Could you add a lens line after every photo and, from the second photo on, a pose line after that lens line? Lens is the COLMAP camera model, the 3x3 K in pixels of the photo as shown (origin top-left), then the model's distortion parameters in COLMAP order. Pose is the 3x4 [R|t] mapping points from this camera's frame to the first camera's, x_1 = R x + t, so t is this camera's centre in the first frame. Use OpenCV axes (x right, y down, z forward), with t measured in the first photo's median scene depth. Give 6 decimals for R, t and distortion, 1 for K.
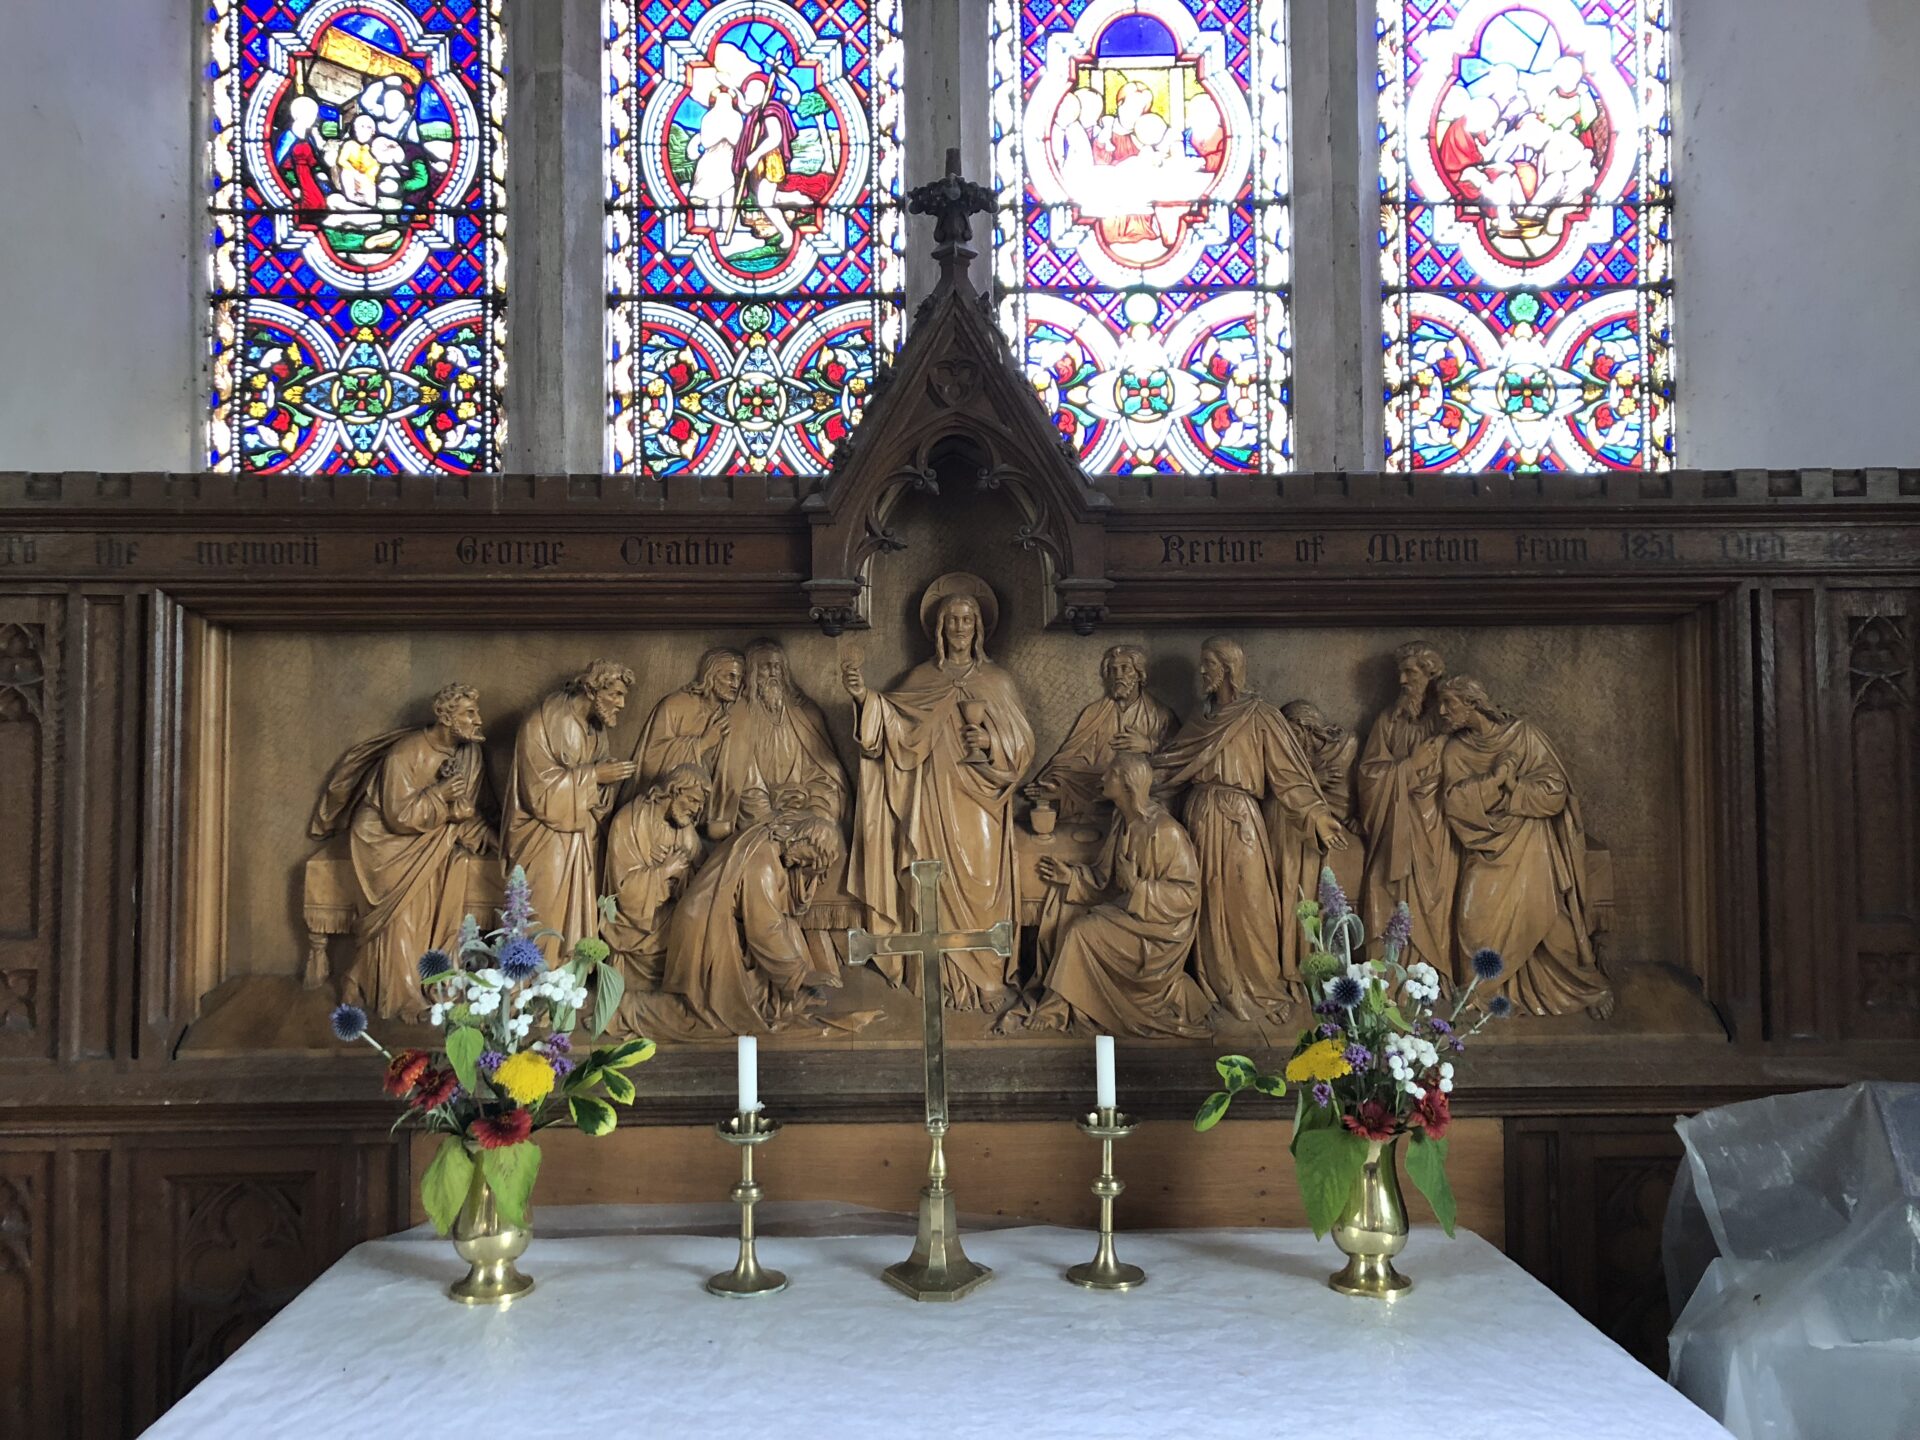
lens RADIAL K [[1547.9, 0, 959.2], [0, 1547.9, 721.2], [0, 0, 1]] dist [0.015235, 0.002691]
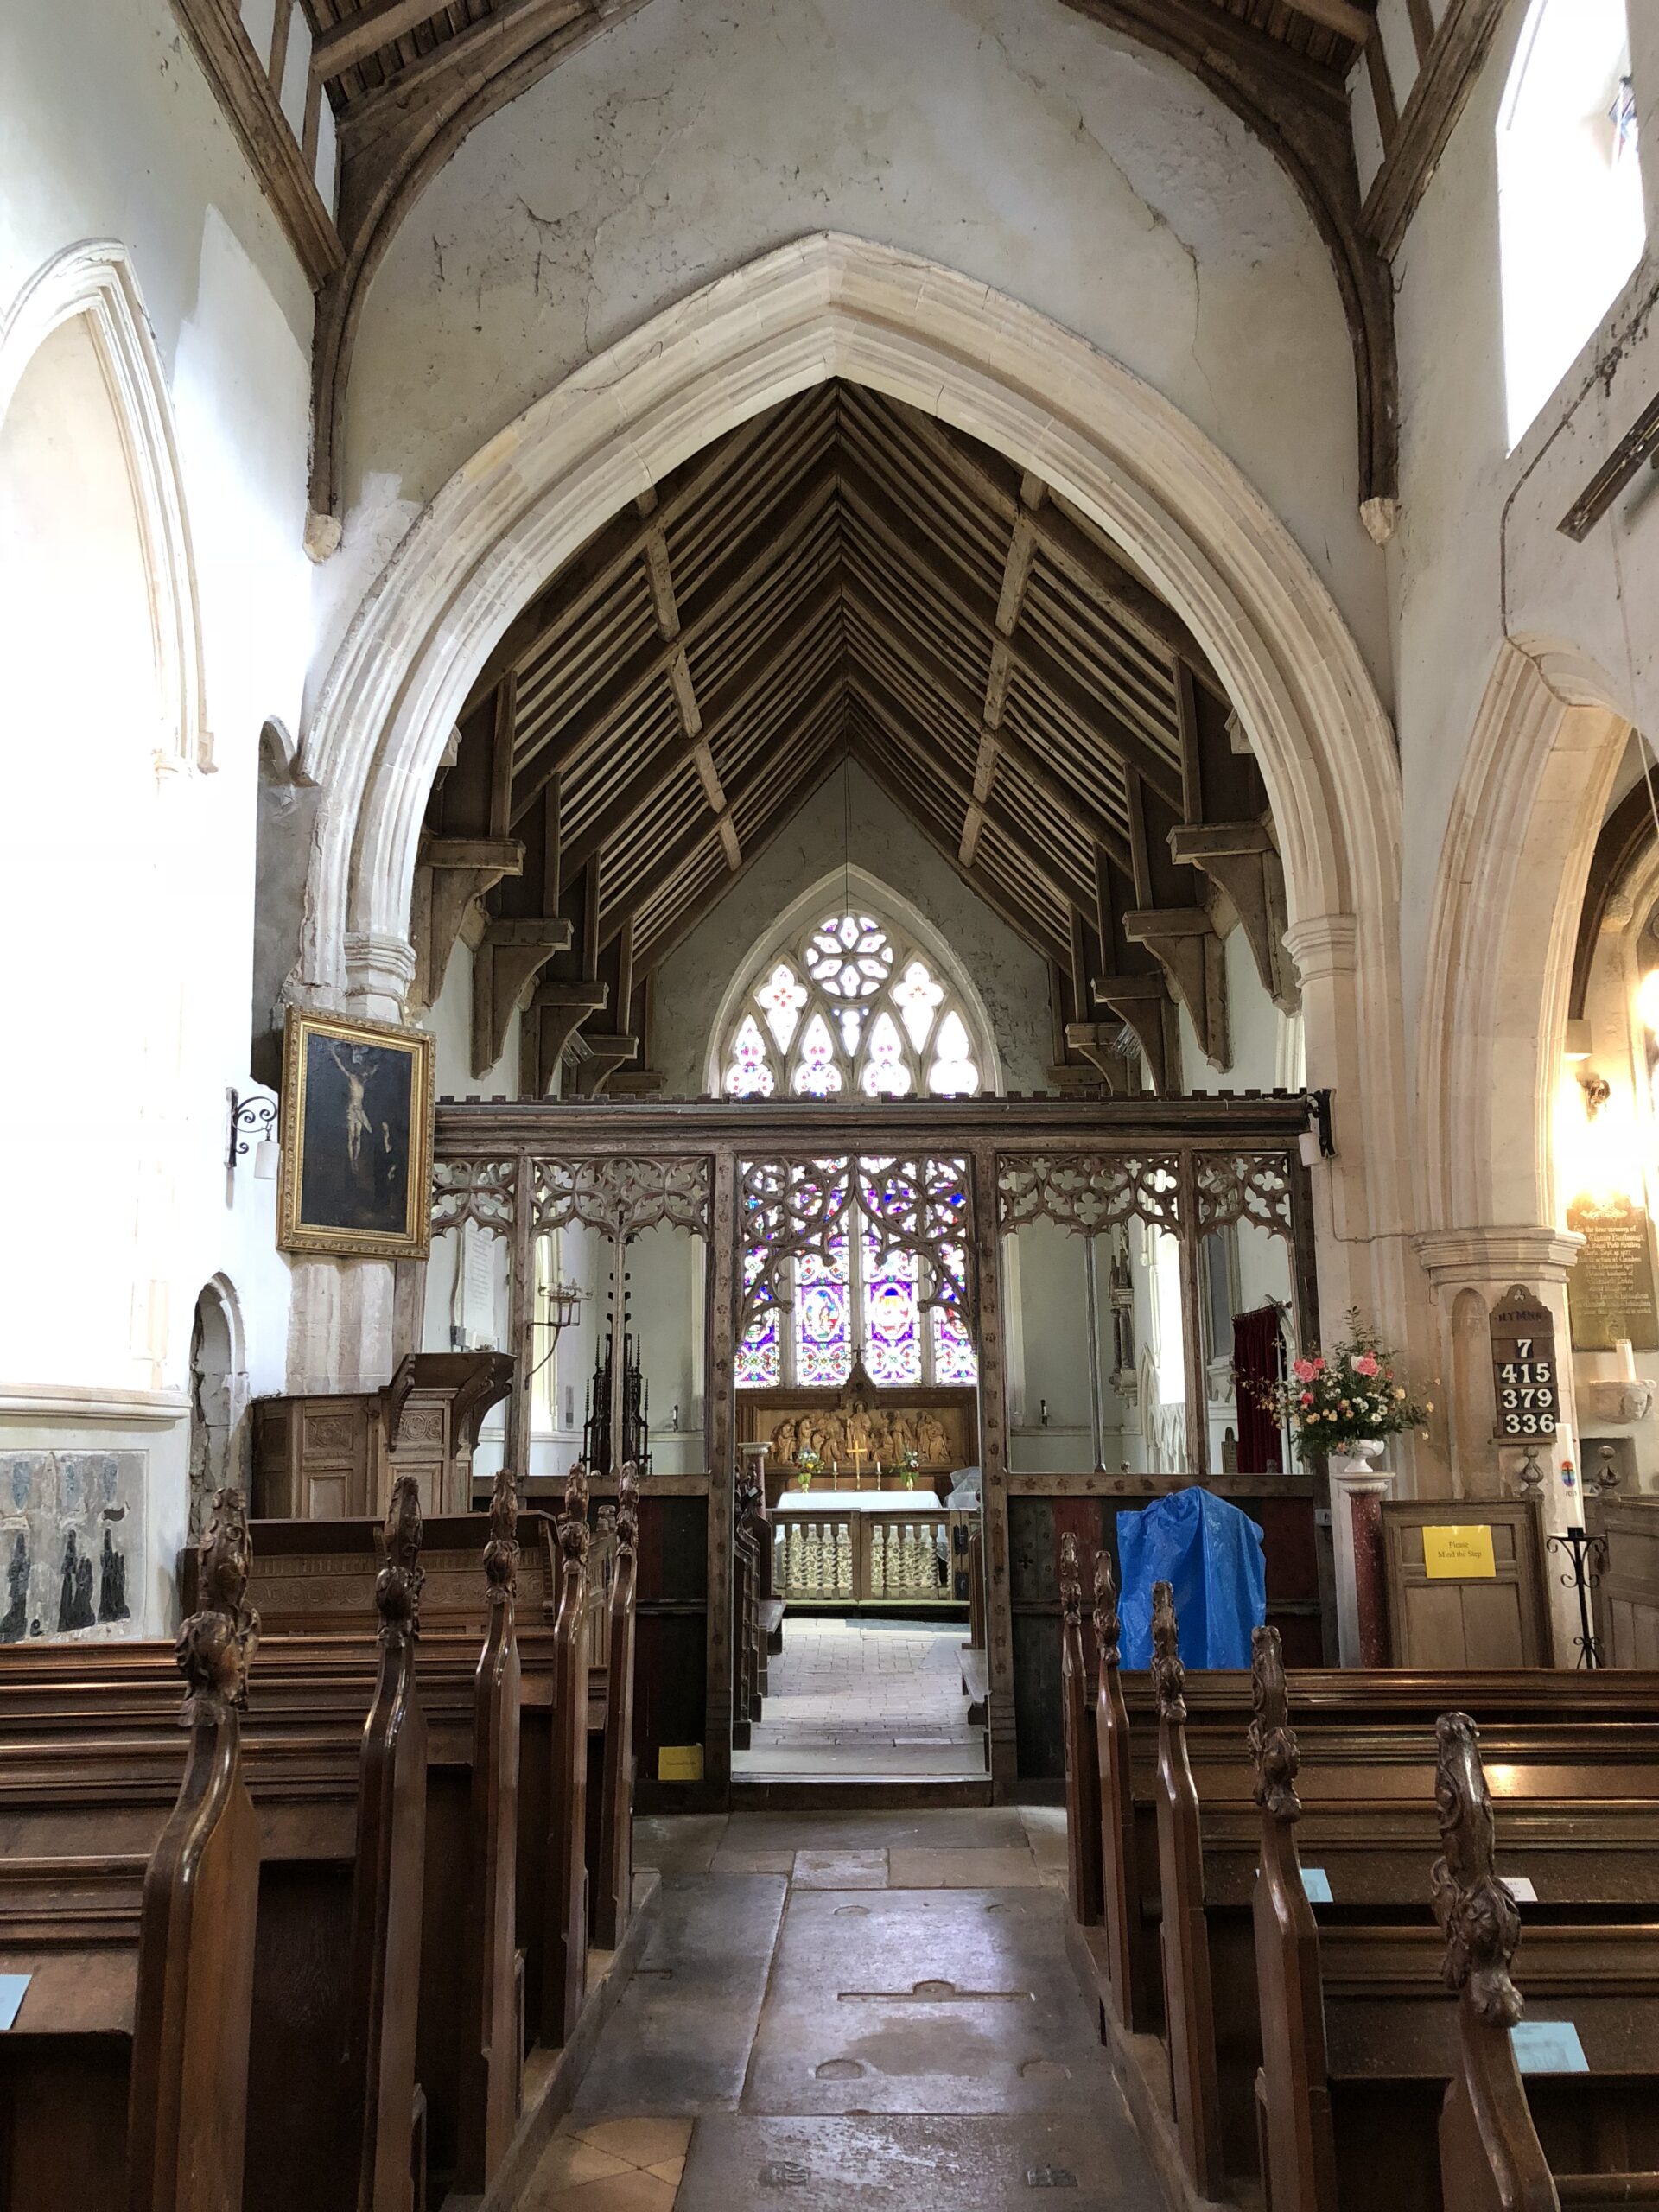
lens RADIAL K [[1783.3, 0, 834.4], [0, 1783.3, 1100.2], [0, 0, 1]] dist [0.015235, 0.002691]
pose [[0.999869, -0.007797, -0.014153, 0.009083], [0.005684, 0.989615, -0.143631, -0.287888], [0.015125, 0.143532, 0.989530, -7.408471]]
